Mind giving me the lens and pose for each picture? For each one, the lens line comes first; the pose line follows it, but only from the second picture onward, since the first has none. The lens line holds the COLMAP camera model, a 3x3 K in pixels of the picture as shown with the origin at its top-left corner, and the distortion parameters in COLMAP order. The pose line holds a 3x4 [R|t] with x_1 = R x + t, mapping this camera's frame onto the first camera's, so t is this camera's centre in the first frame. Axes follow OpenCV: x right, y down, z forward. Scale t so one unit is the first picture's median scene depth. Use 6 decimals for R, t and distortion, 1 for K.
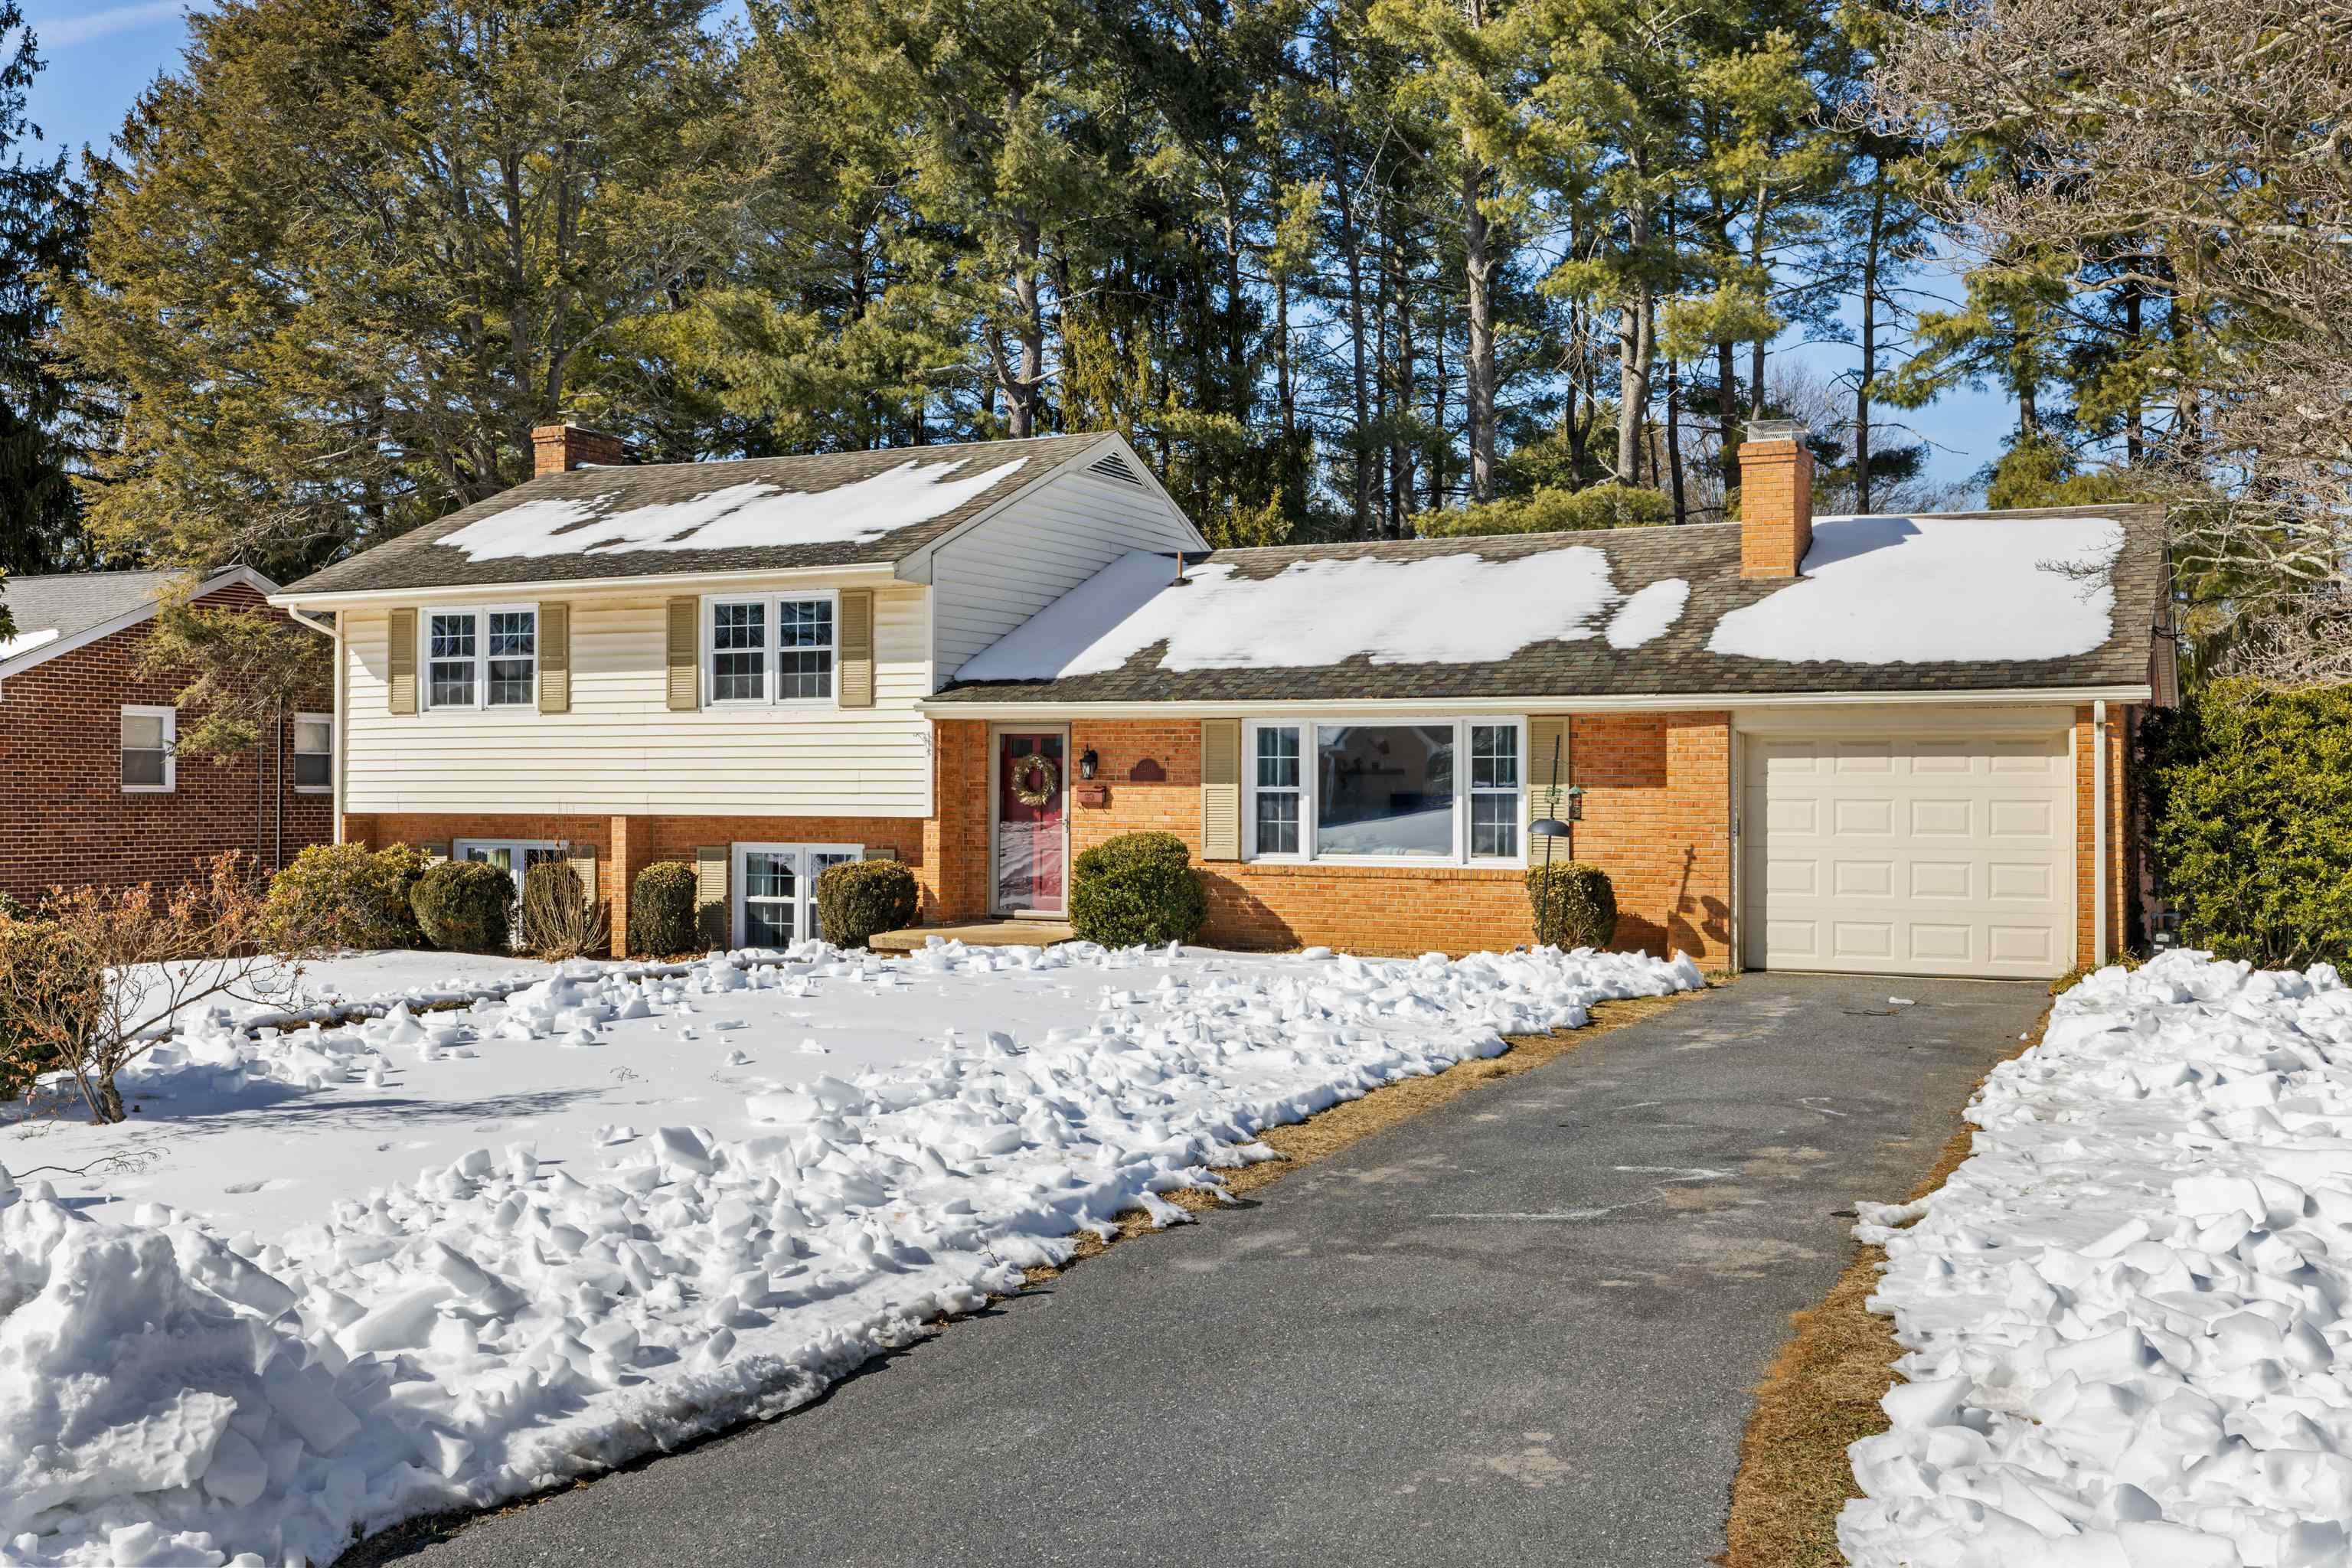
lens RADIAL K [[2297.3, 0, 1176.1], [0, 2297.3, 747.9], [0, 0, 1]] dist [0.002038, 0.001884]
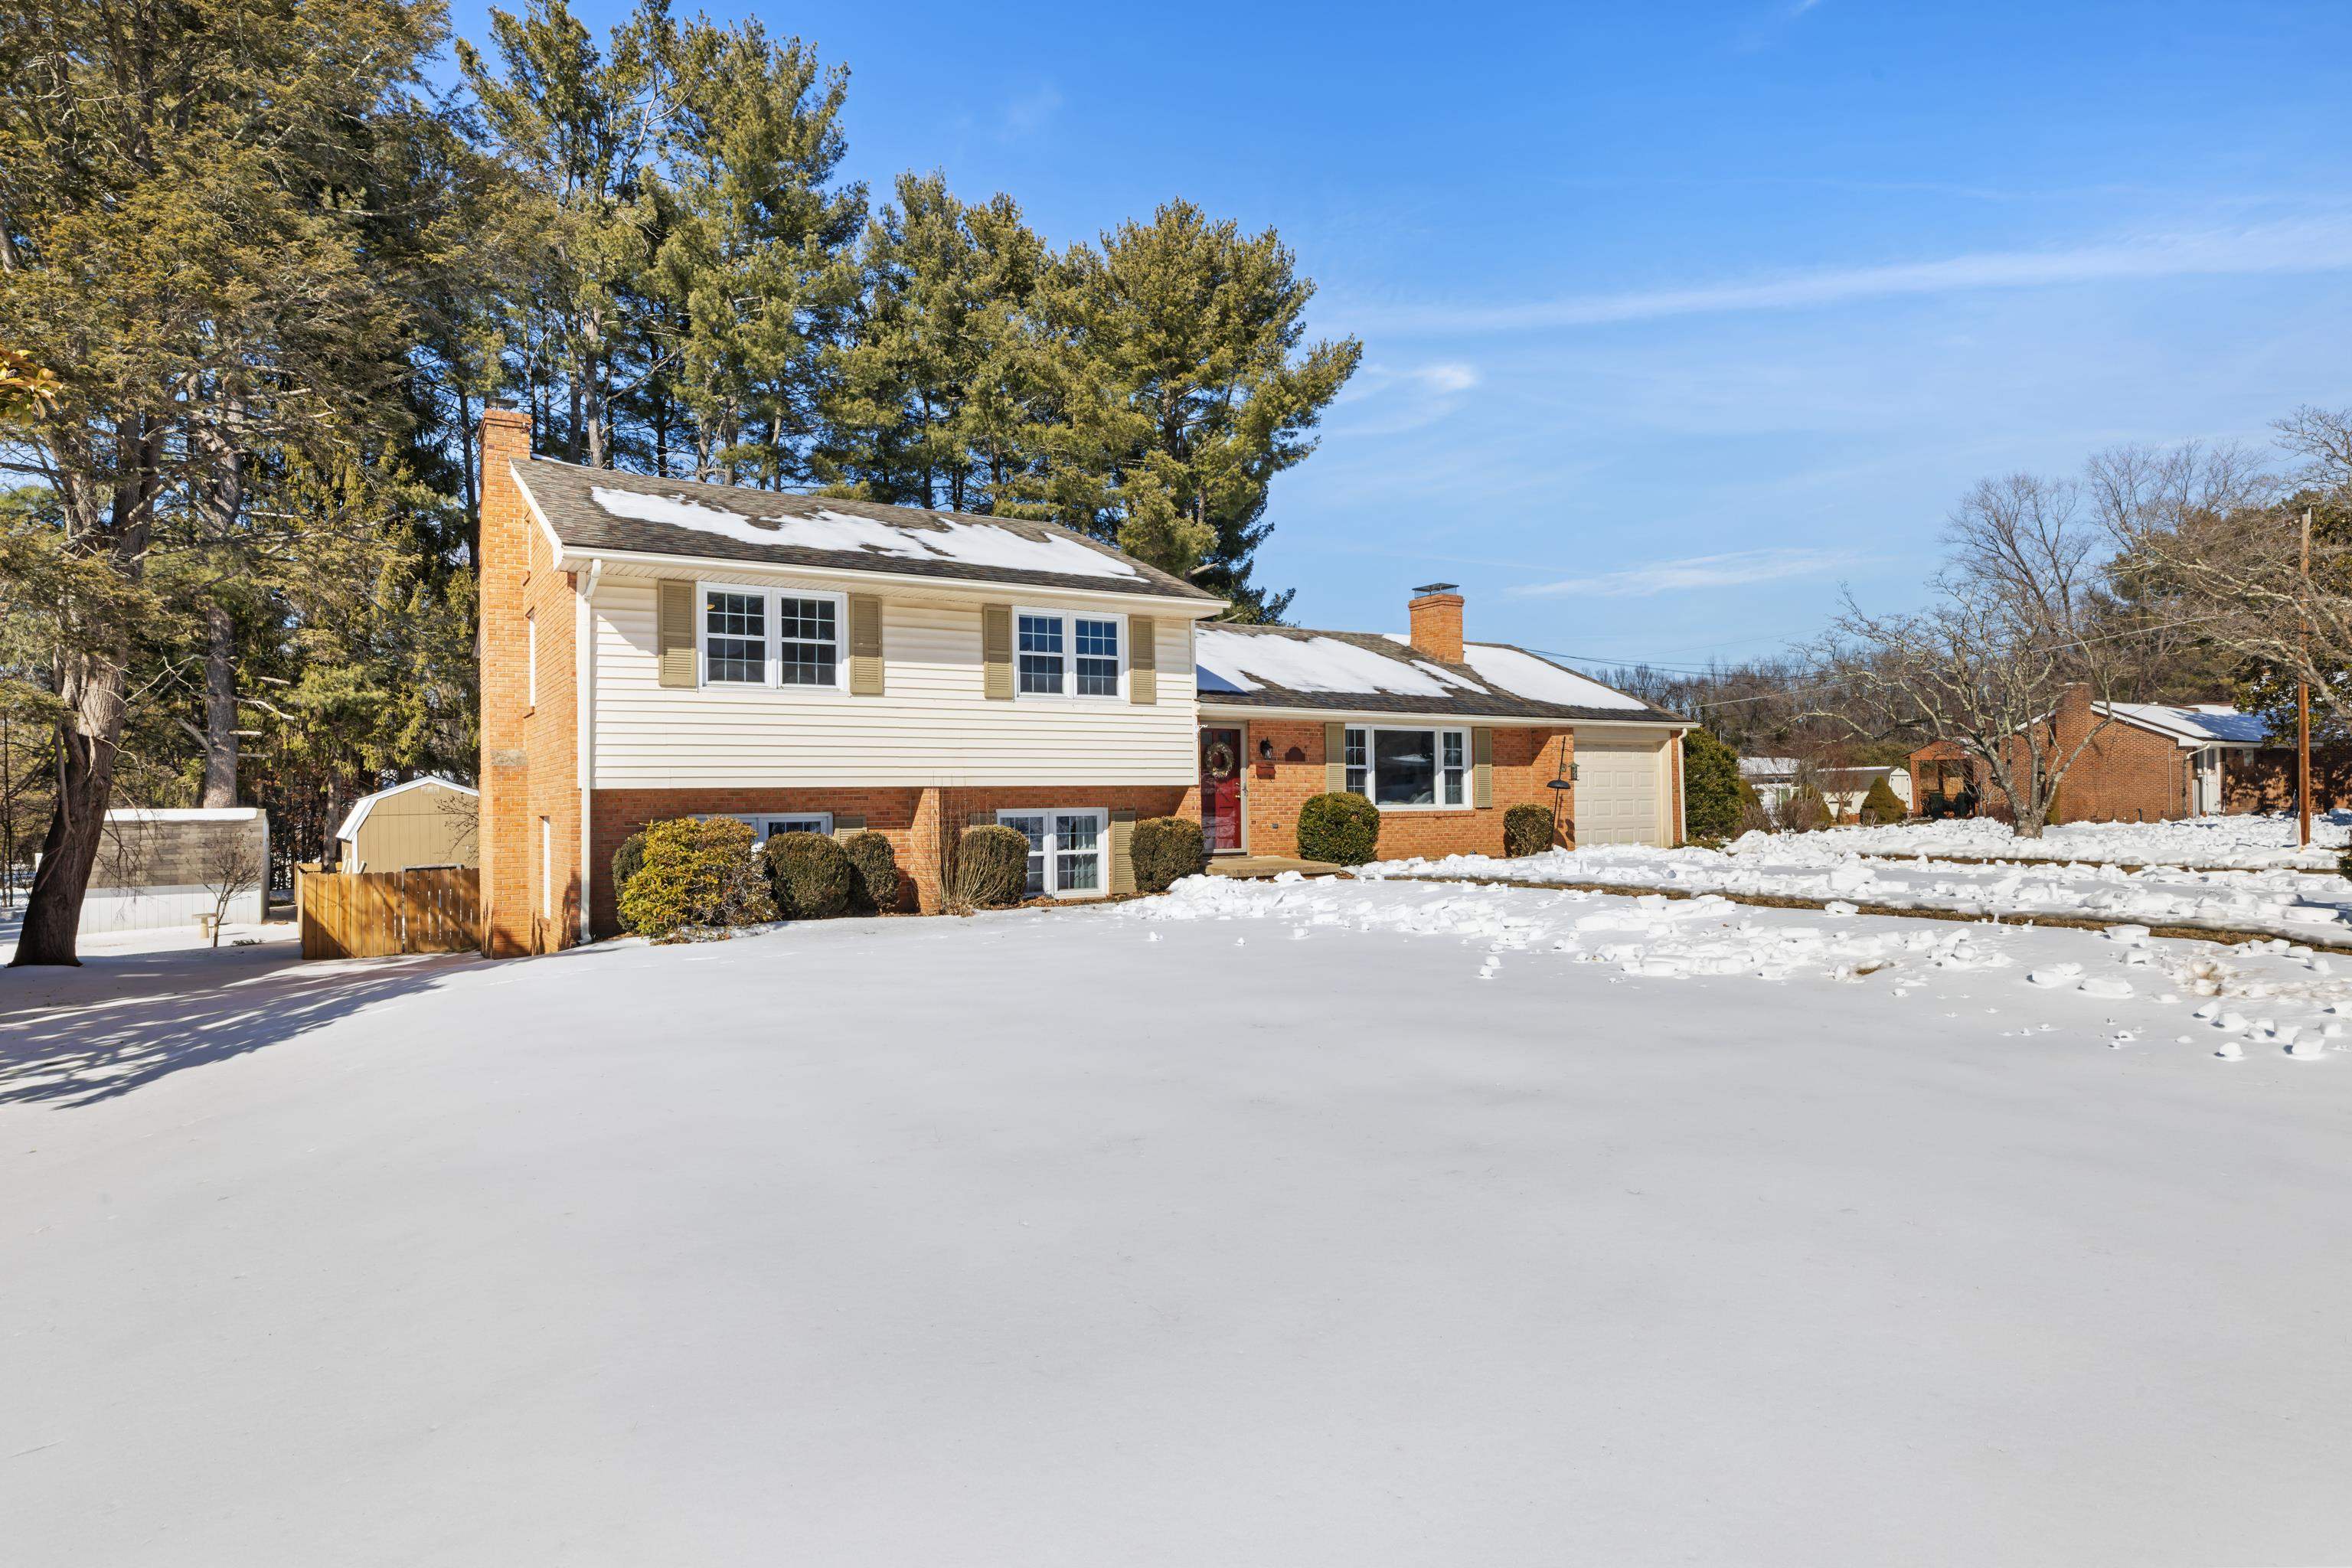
lens RADIAL K [[1283.5, 0, 1176.0], [0, 1283.5, 784.0], [0, 0, 1]] dist [-0.003235, -0.000299]
pose [[0.531169, 0.002202, 0.847263, -0.764224], [-0.000682, 0.999997, -0.002172, 0.030738], [-0.847266, 0.000576, 0.531169, 0.585192]]
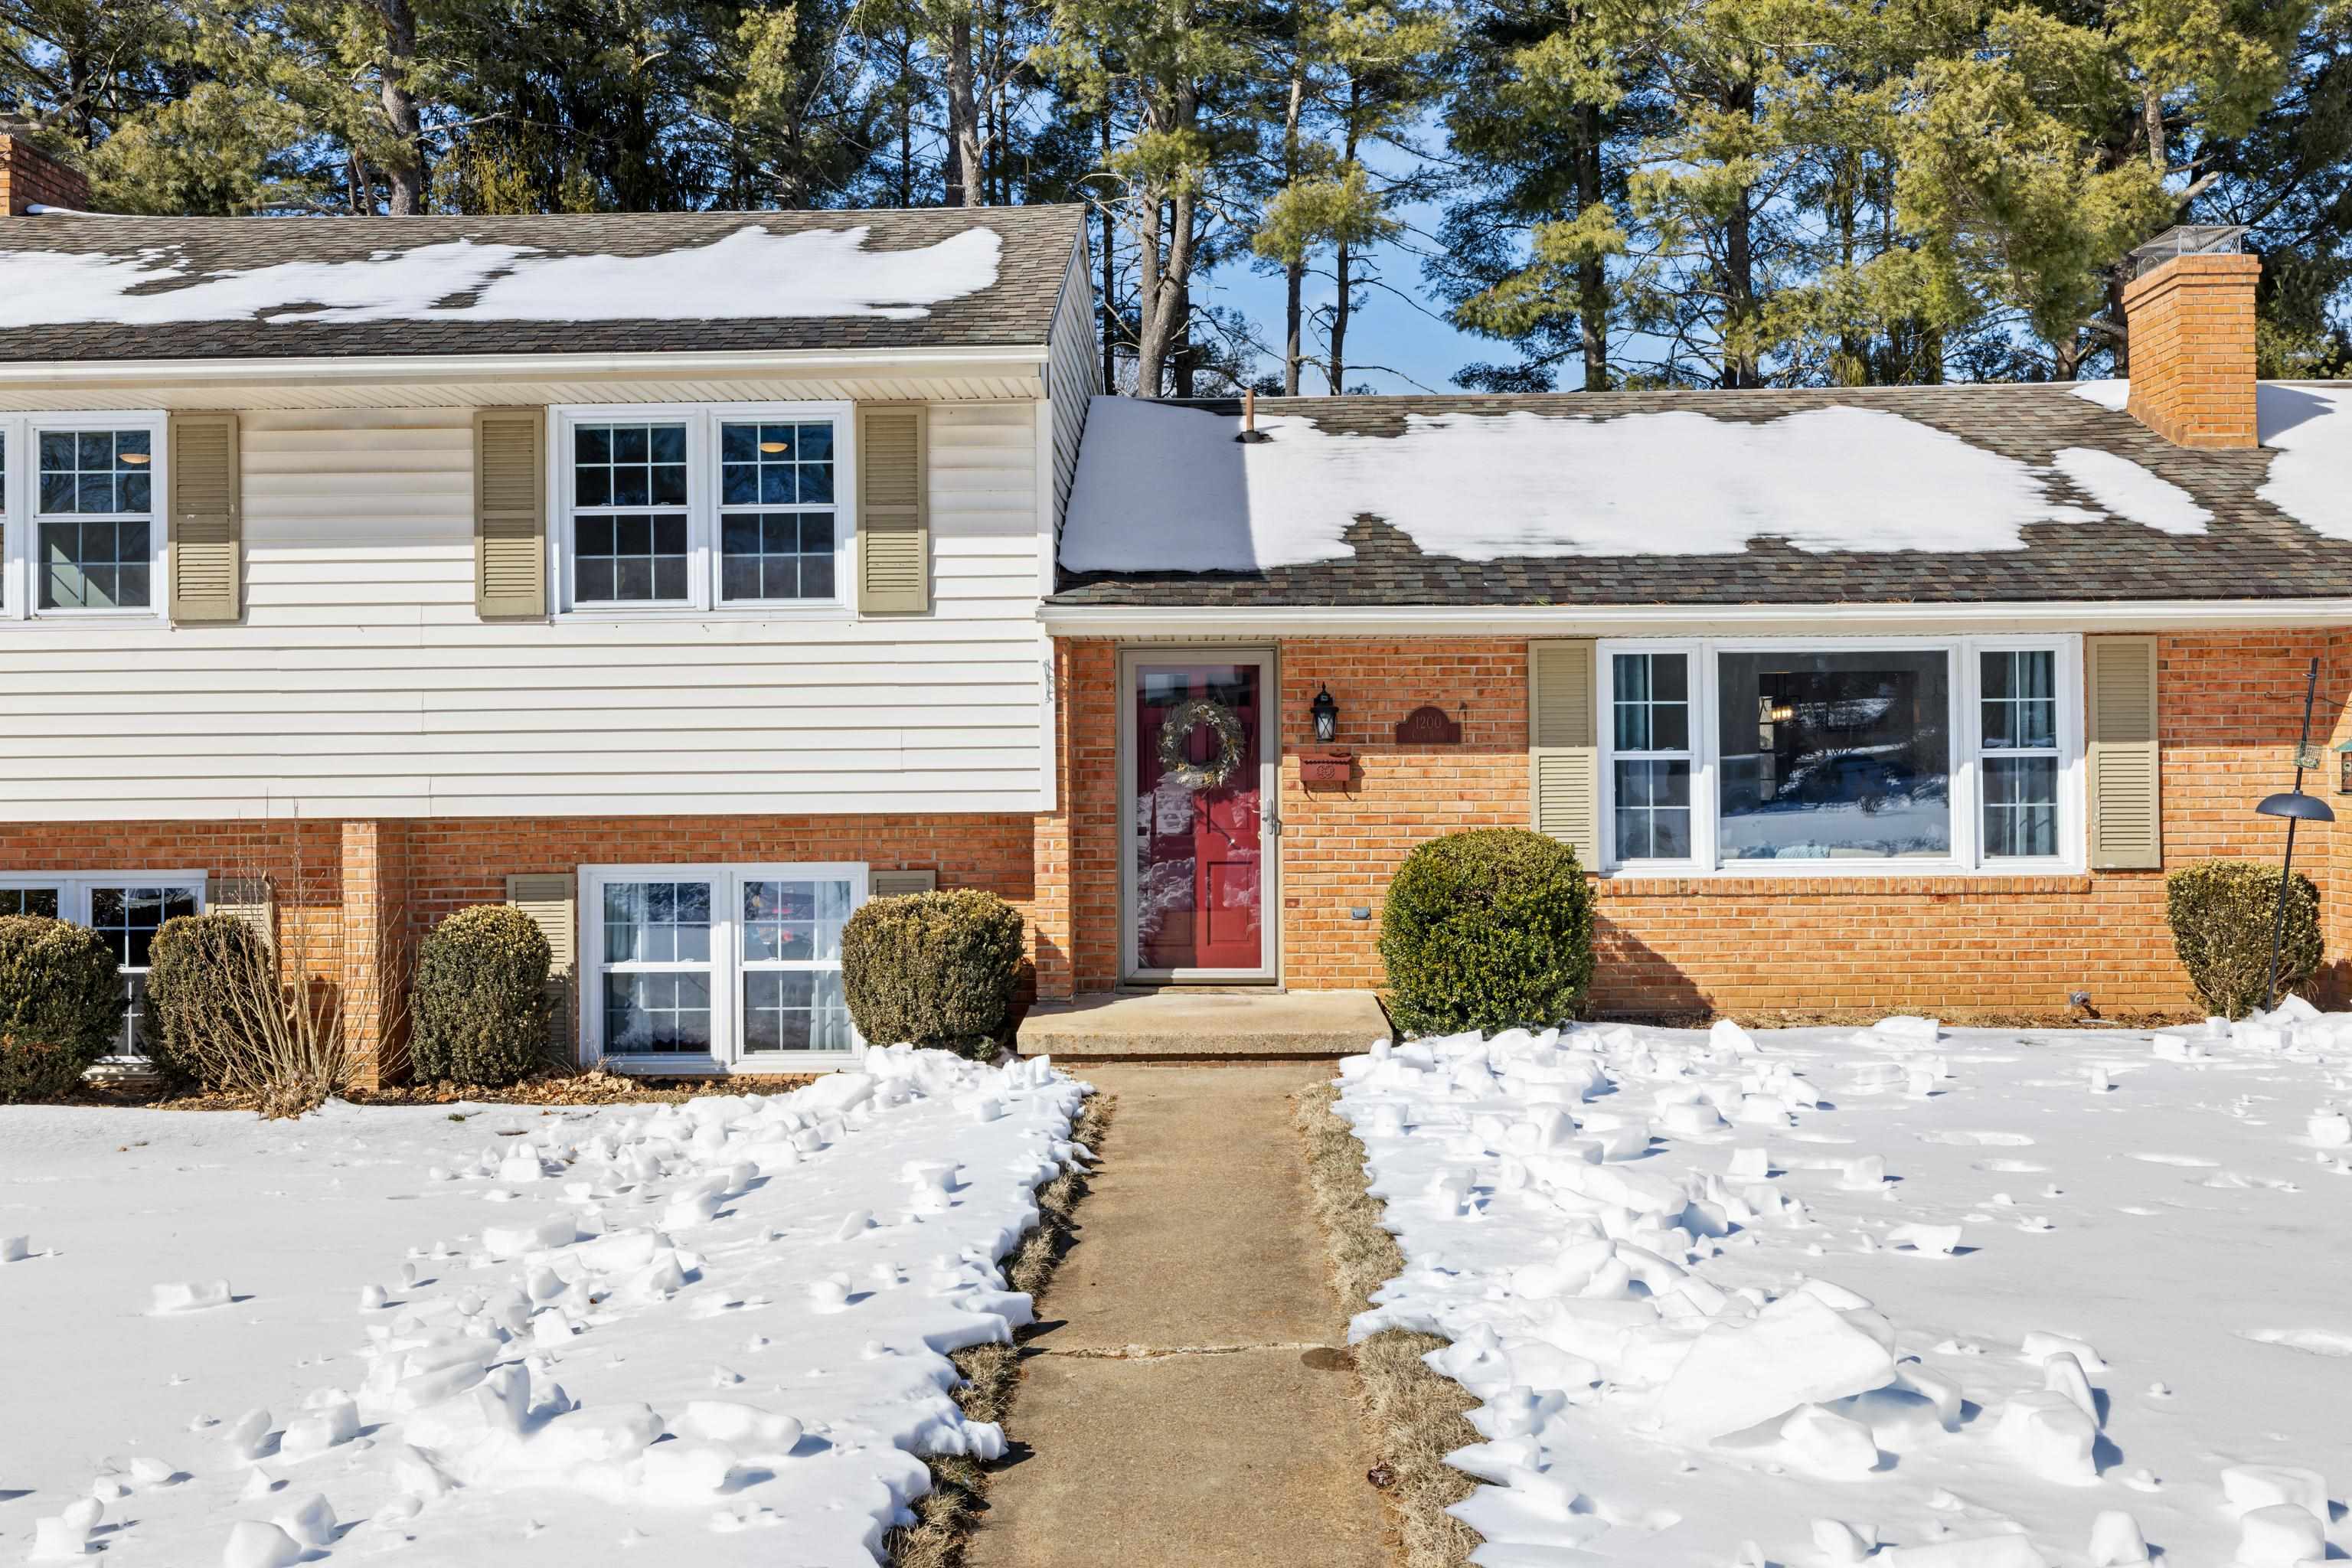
lens RADIAL K [[2297.3, 0, 1176.1], [0, 2297.3, 747.9], [0, 0, 1]] dist [0.002038, 0.001884]
pose [[0.910317, -0.005883, 0.413870, -0.306550], [0.004713, 0.999981, 0.003848, 0.012427], [-0.413885, -0.001552, 0.910328, 0.468660]]
